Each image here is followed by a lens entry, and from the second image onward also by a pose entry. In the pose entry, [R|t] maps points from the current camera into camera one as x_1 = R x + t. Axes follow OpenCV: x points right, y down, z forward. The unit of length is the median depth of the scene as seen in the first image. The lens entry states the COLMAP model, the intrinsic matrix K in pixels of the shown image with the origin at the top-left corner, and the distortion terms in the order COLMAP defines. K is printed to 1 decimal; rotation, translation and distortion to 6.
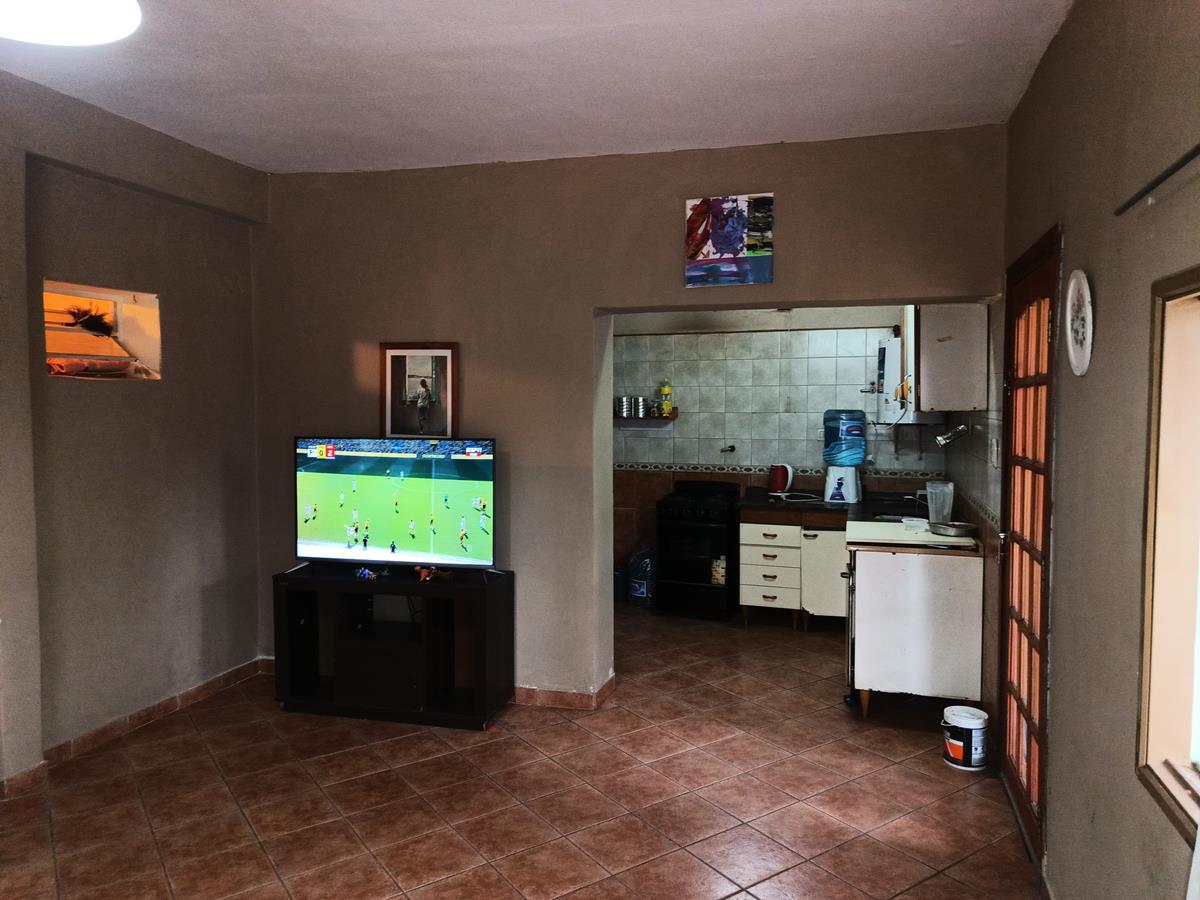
lens RADIAL K [[835.9, 0, 600.5], [0, 835.9, 427.5], [0, 0, 1]] dist [0.071865, -0.089258]
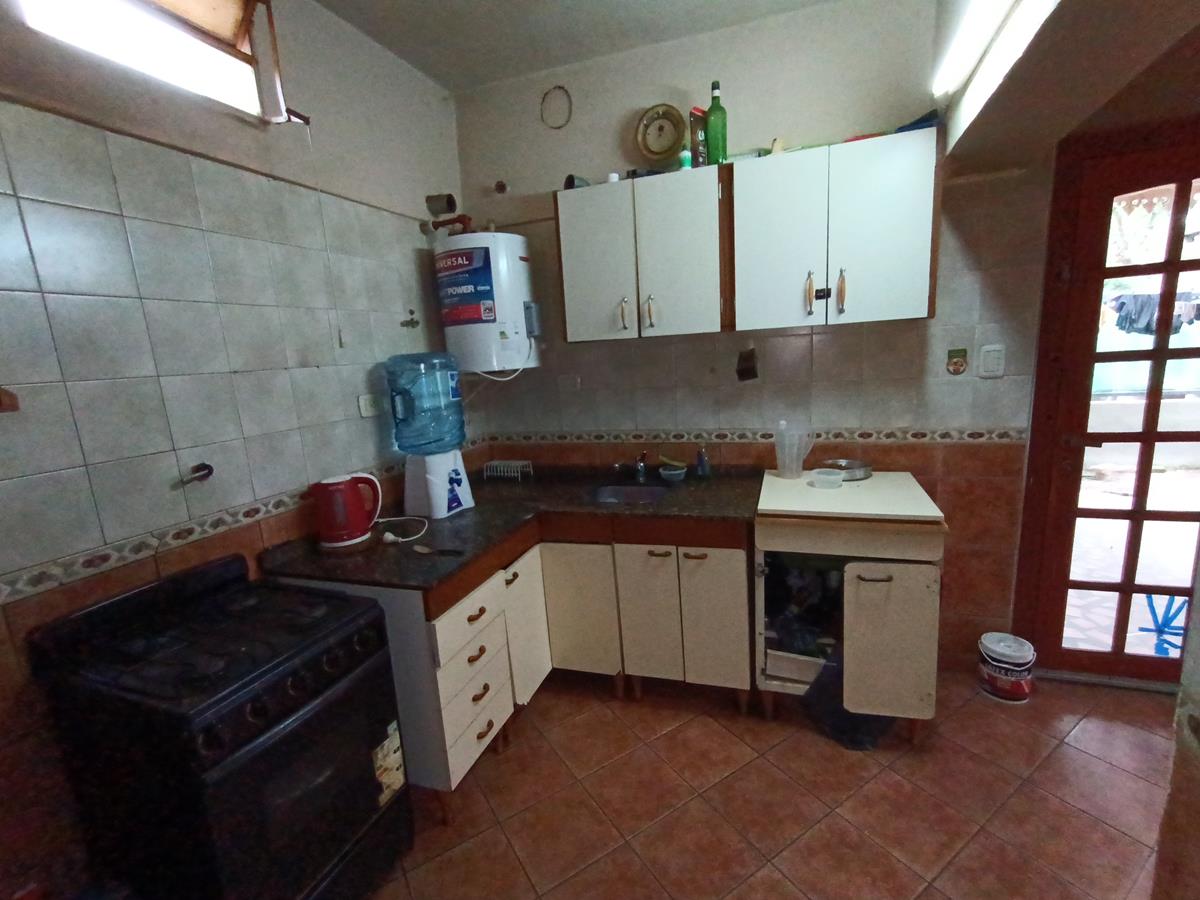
lens RADIAL K [[547.1, 0, 617.3], [0, 547.1, 463.8], [0, 0, 1]] dist [-0.019580, -0.000305]
pose [[0.040243, -0.208864, 0.977116, -0.070312], [0.098304, 0.973992, 0.204147, -0.009493], [-0.994342, 0.087839, 0.059729, 0.793672]]
